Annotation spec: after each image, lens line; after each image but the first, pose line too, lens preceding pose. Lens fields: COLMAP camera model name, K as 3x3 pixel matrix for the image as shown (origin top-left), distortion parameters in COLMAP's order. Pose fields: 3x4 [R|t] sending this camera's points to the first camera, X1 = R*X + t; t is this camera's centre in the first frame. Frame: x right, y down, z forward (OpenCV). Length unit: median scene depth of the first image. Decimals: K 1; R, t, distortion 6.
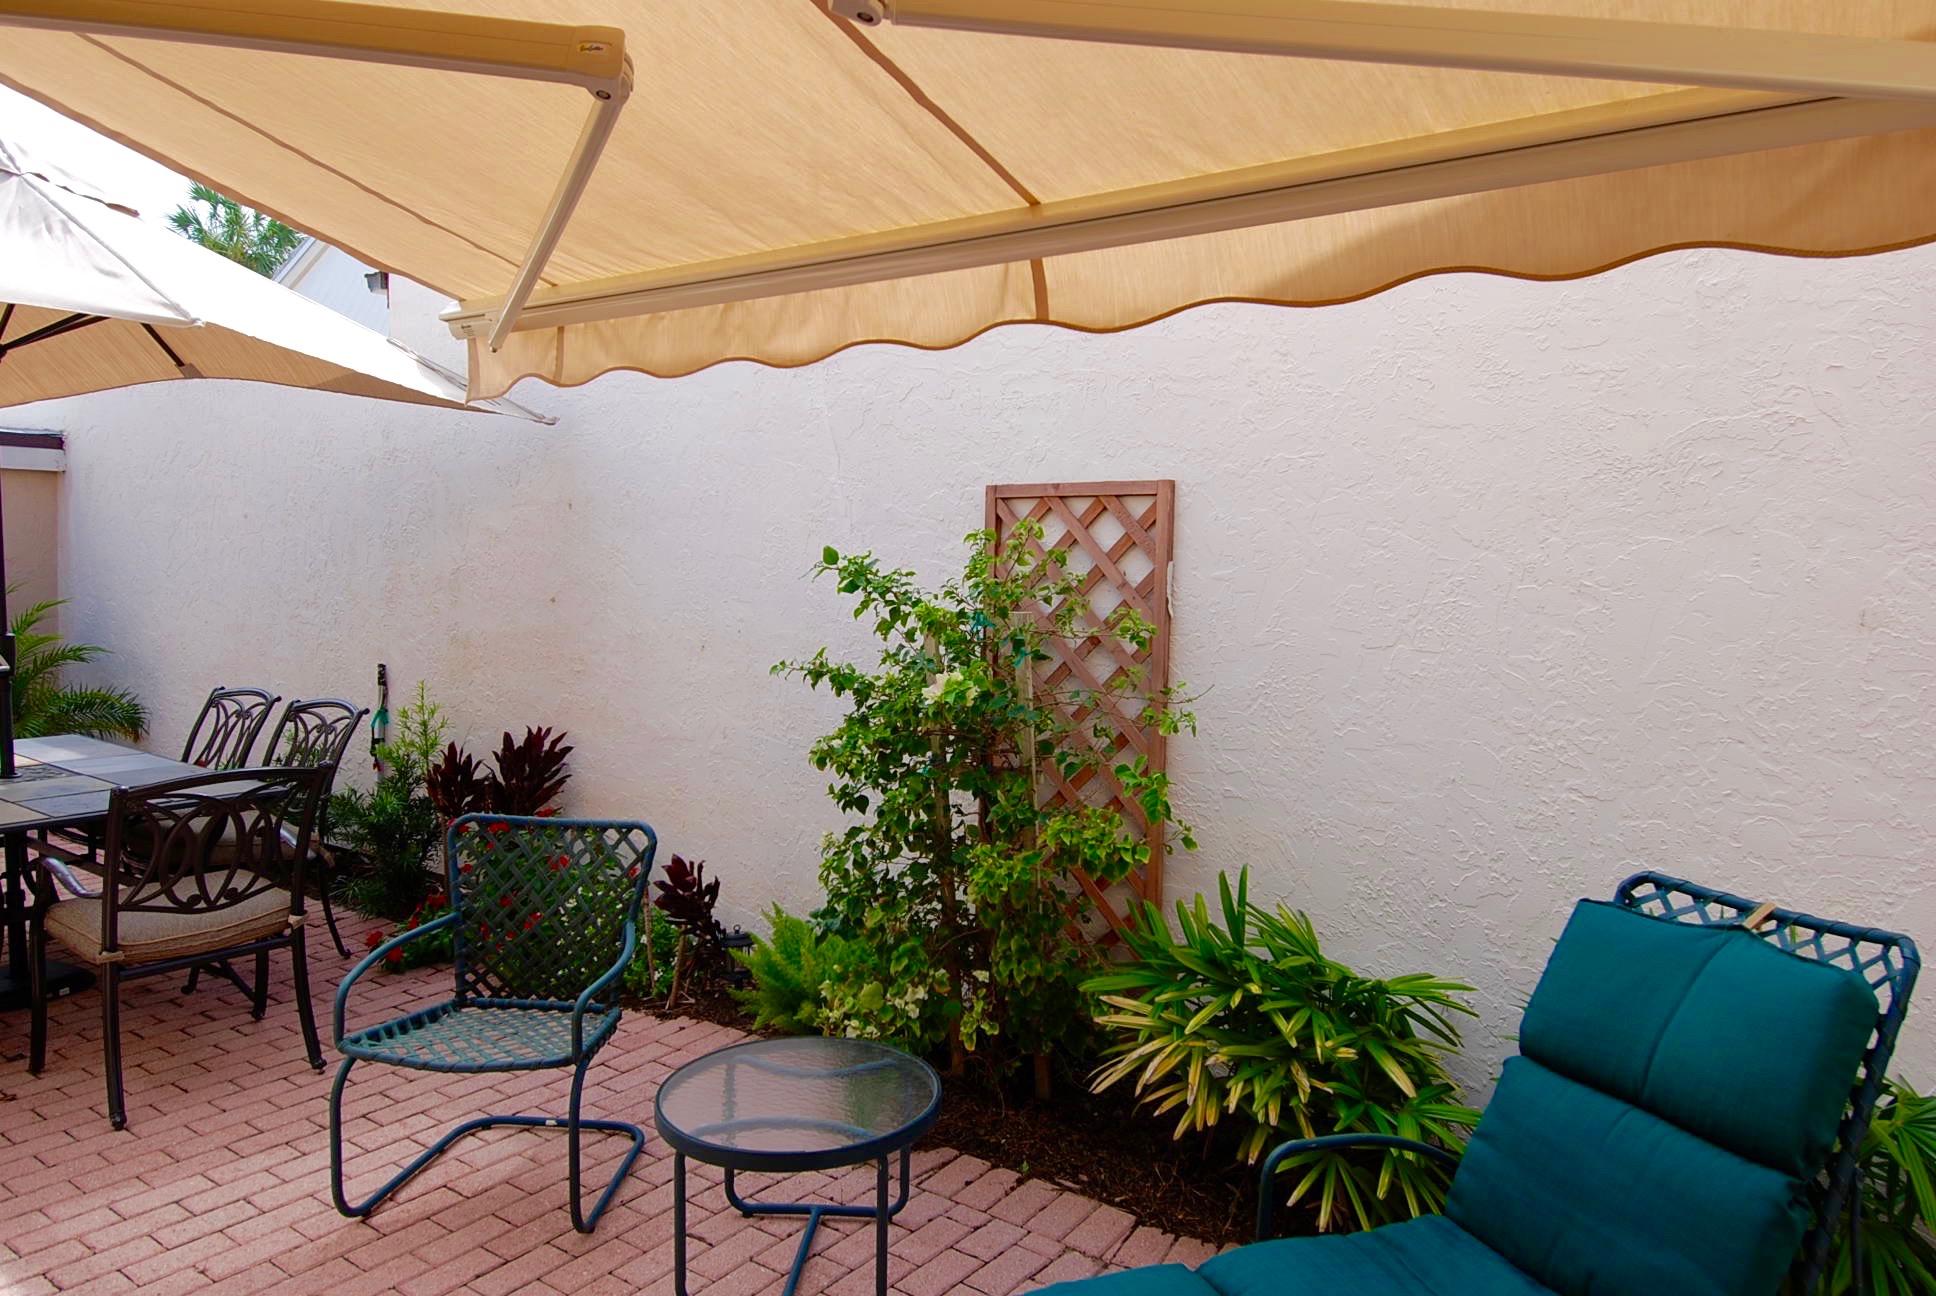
lens RADIAL K [[1286.2, 0, 971.9], [0, 1286.2, 646.0], [0, 0, 1]] dist [0.021895, -0.016335]
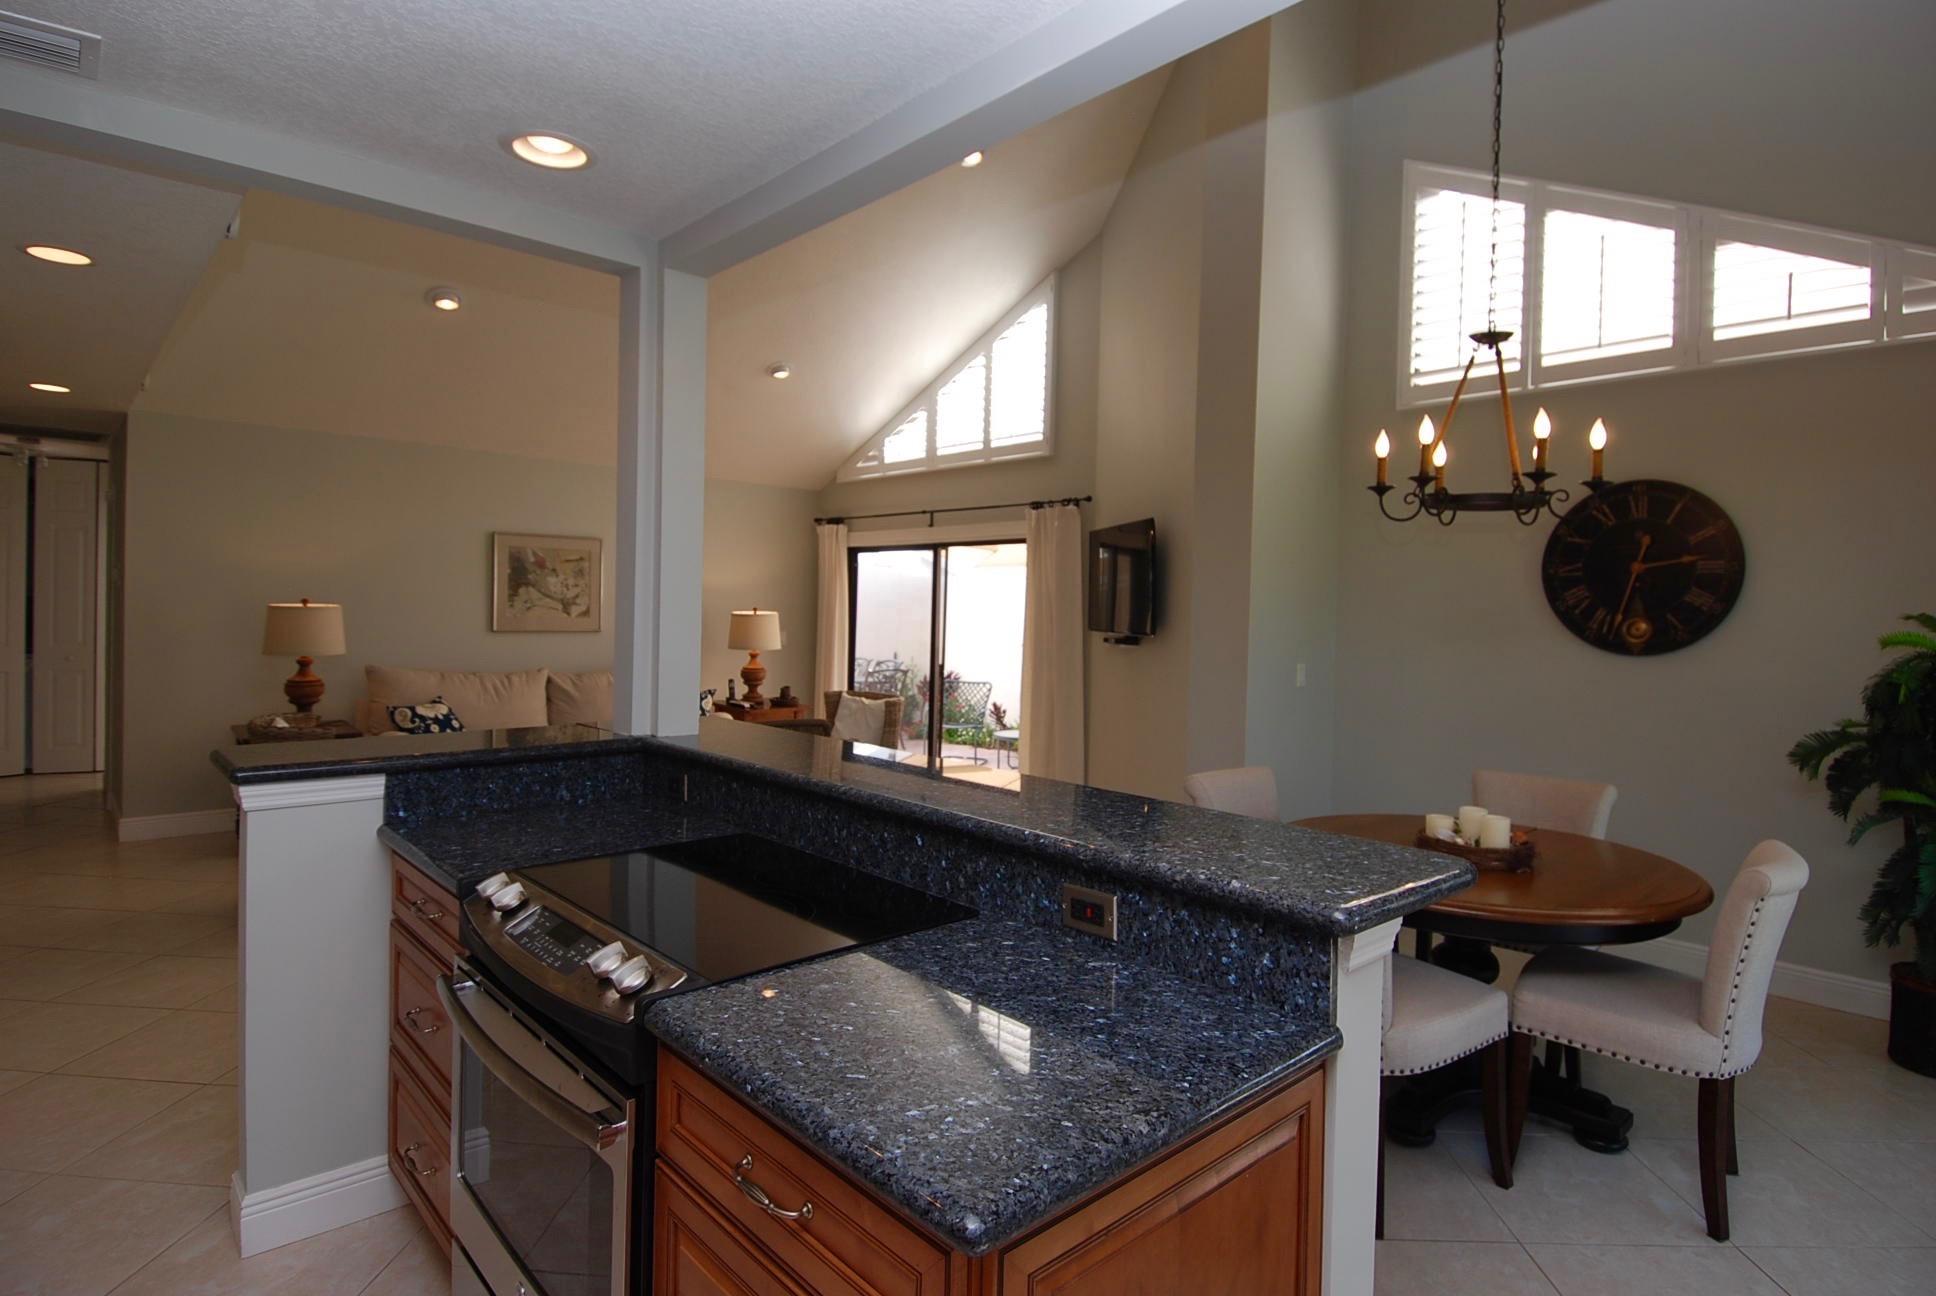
lens RADIAL K [[1007.5, 0, 967.0], [0, 1007.5, 616.9], [0, 0, 1]] dist [0.012126, -0.019272]
pose [[0.973968, 0.009307, -0.226496, 0.370035], [-0.025068, 0.997451, -0.066808, 0.136190], [0.225297, 0.070746, 0.971718, -1.990359]]
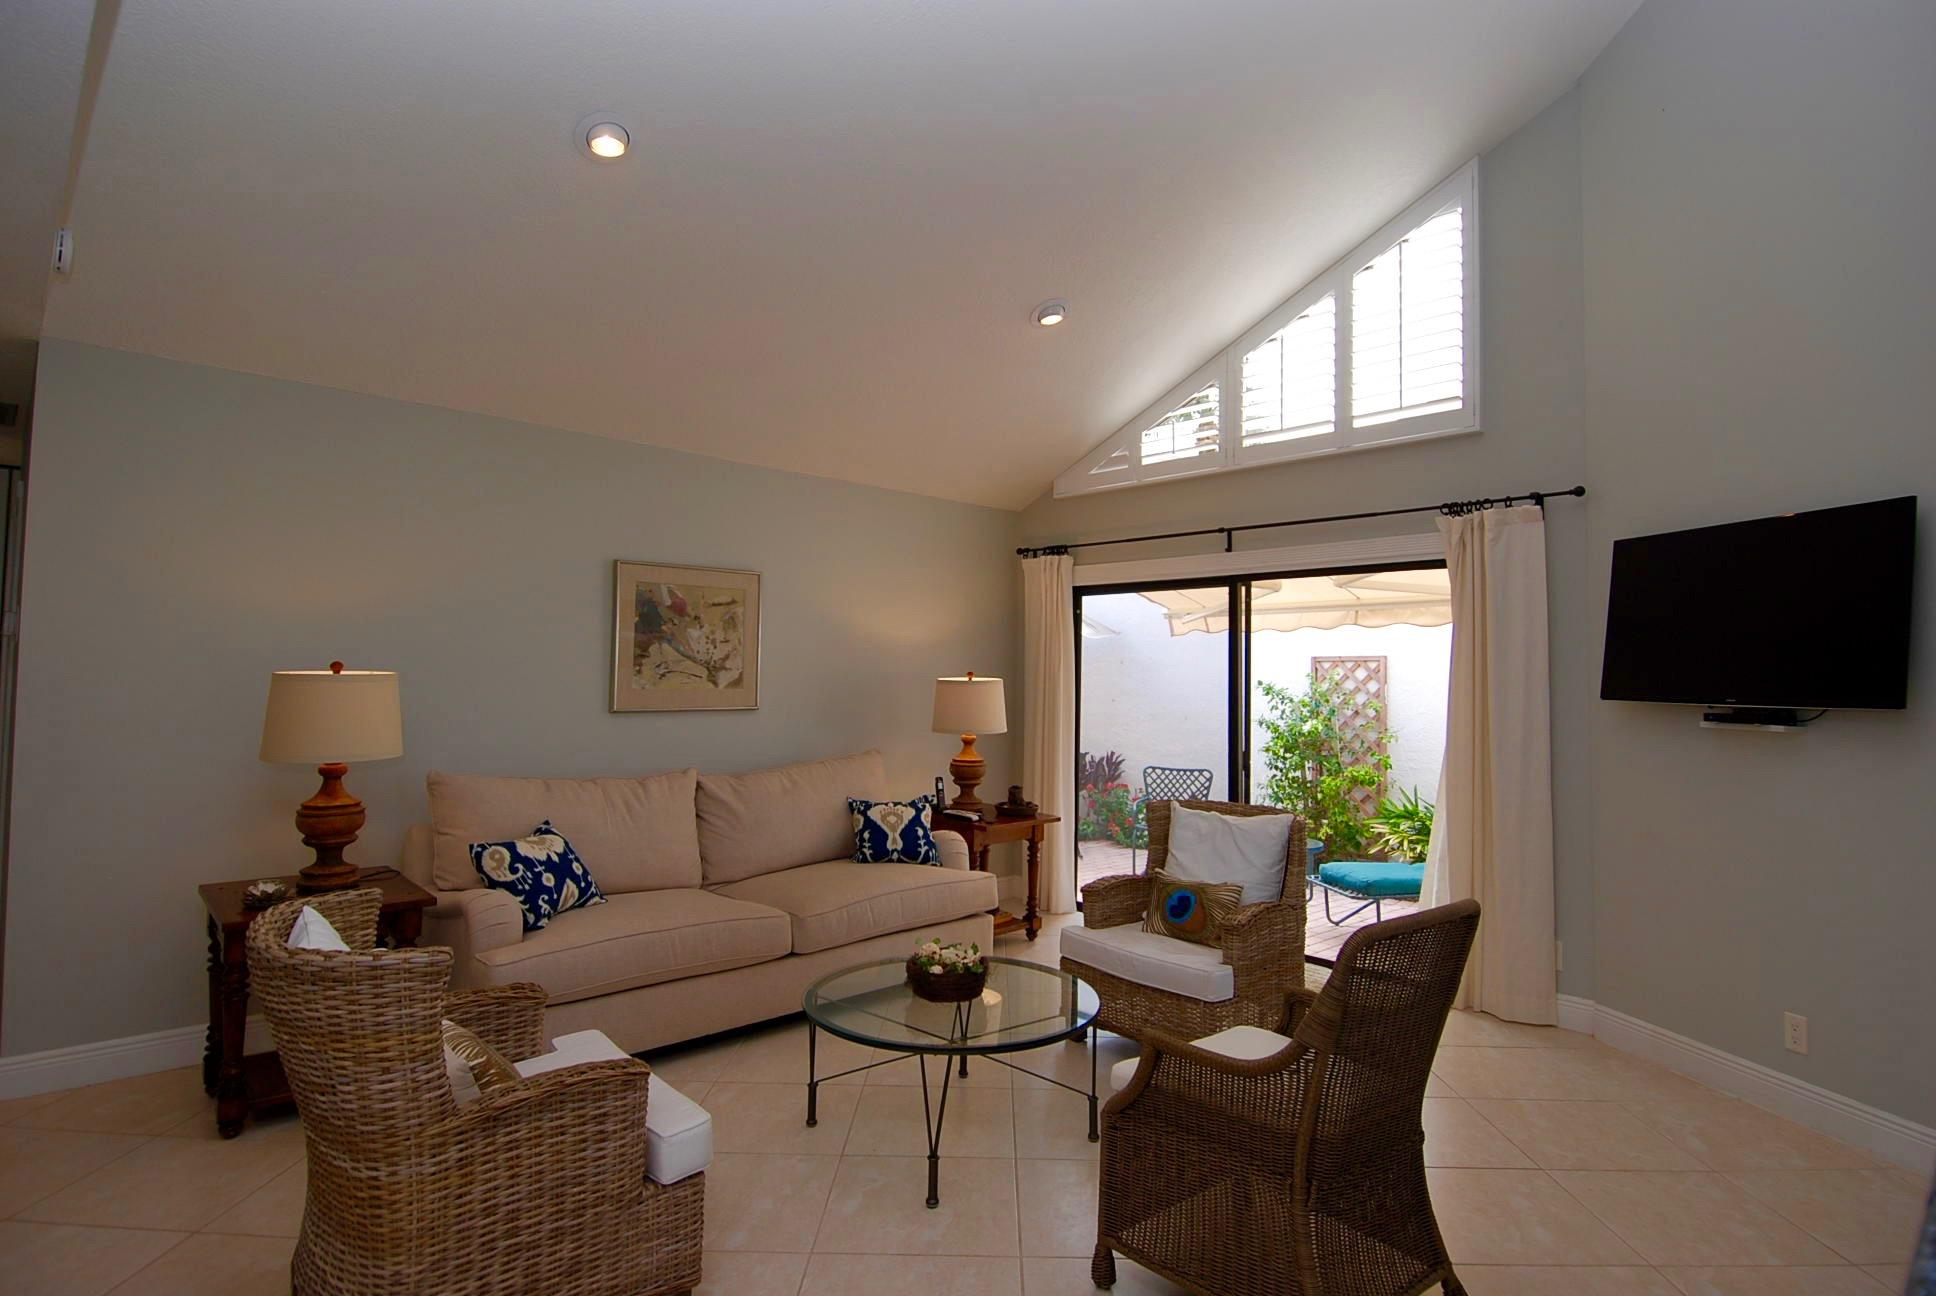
lens RADIAL K [[1007.5, 0, 953.0], [0, 1007.5, 624.2], [0, 0, 1]] dist [0.012126, -0.019272]
pose [[0.976781, -0.013839, -0.213791, -0.310127], [-0.013524, 0.991938, -0.125997, 0.099219], [0.213812, 0.125962, 0.968720, -1.416515]]
